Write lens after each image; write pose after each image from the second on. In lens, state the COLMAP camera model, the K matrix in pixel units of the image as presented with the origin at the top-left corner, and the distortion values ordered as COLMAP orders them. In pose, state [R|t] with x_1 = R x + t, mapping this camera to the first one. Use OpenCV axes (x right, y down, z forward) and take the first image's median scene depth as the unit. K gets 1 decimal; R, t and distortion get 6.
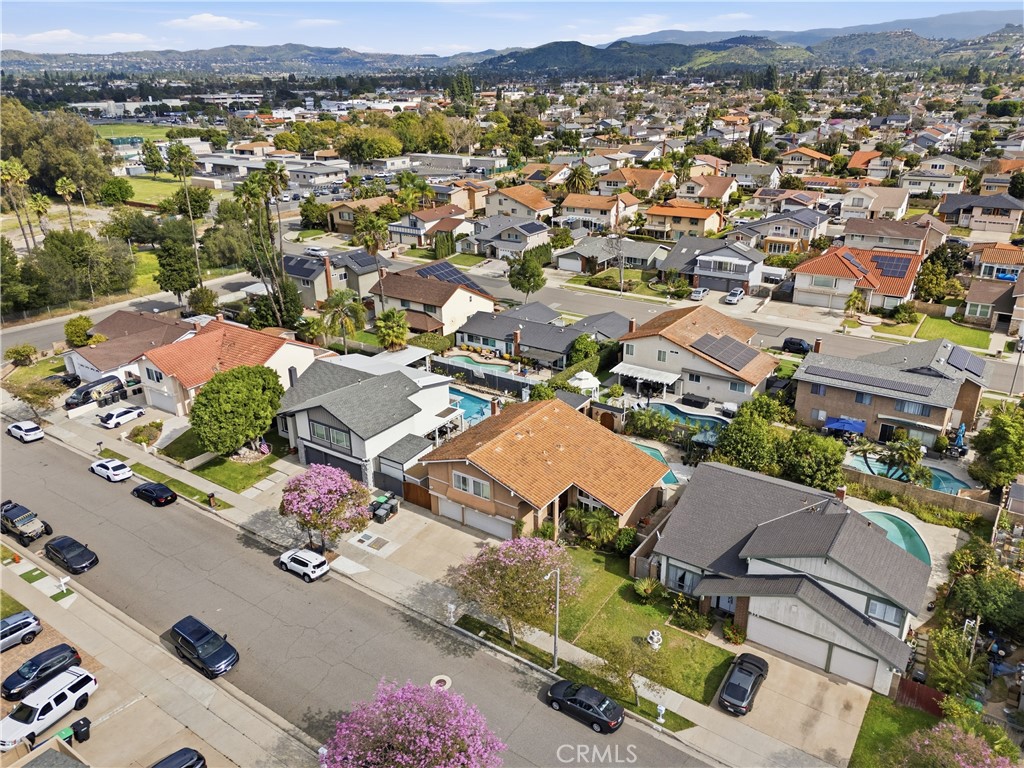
lens RADIAL K [[747.8, 0, 515.3], [0, 747.8, 383.9], [0, 0, 1]] dist [0.099749, -0.106688]
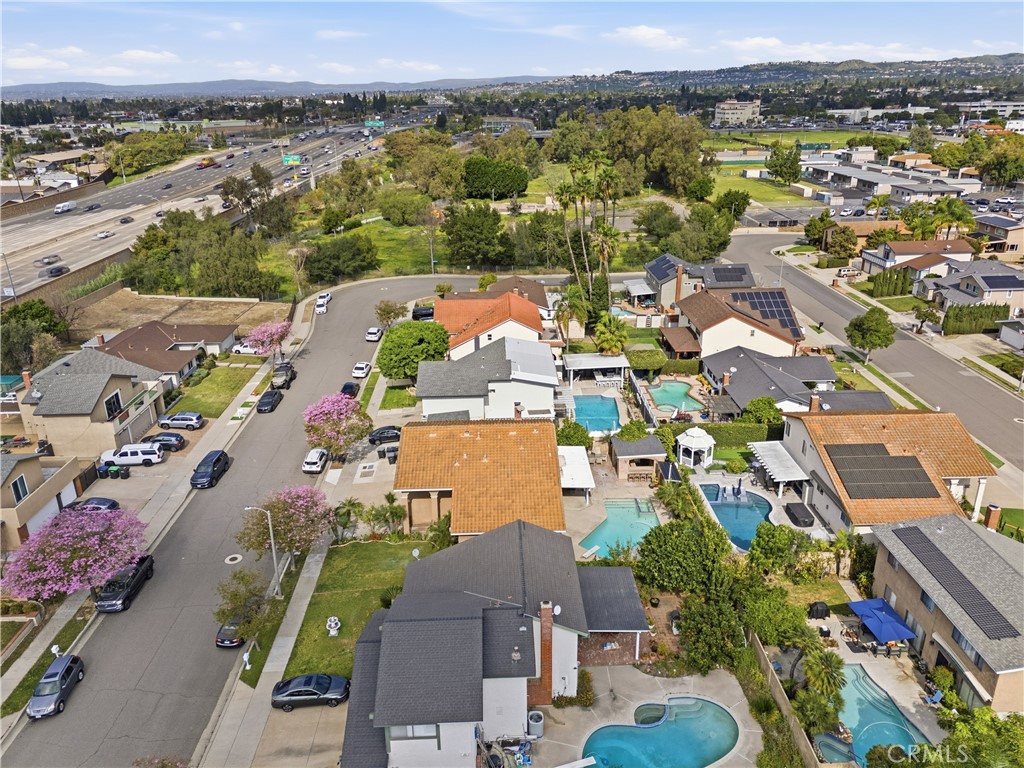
lens RADIAL K [[747.8, 0, 515.3], [0, 747.8, 383.9], [0, 0, 1]] dist [0.099749, -0.106688]
pose [[0.591279, 0.295410, -0.750414, 0.606936], [-0.300726, 0.944147, 0.134722, -0.119403], [0.748300, 0.146010, 0.647092, 0.265321]]
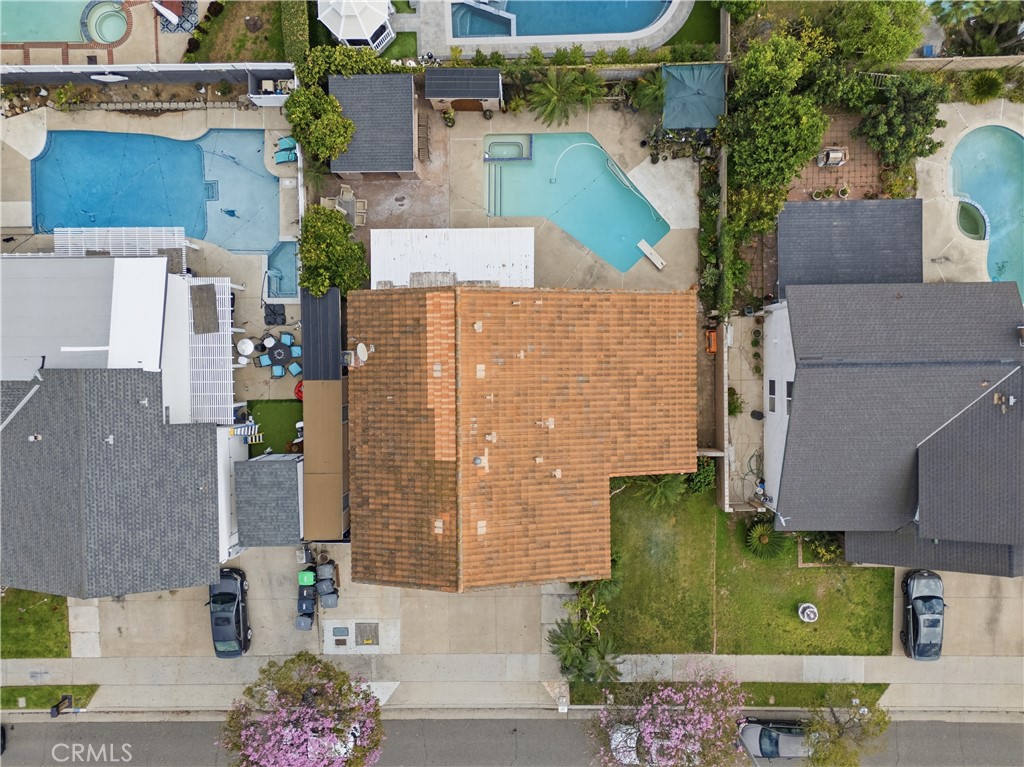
lens RADIAL K [[747.8, 0, 515.3], [0, 747.8, 383.4], [0, 0, 1]] dist [0.099749, -0.106688]
pose [[0.816906, -0.575793, -0.033563, 0.057440], [0.238314, 0.283973, 0.928744, -0.326995], [-0.525233, -0.766696, 0.369199, 0.616766]]
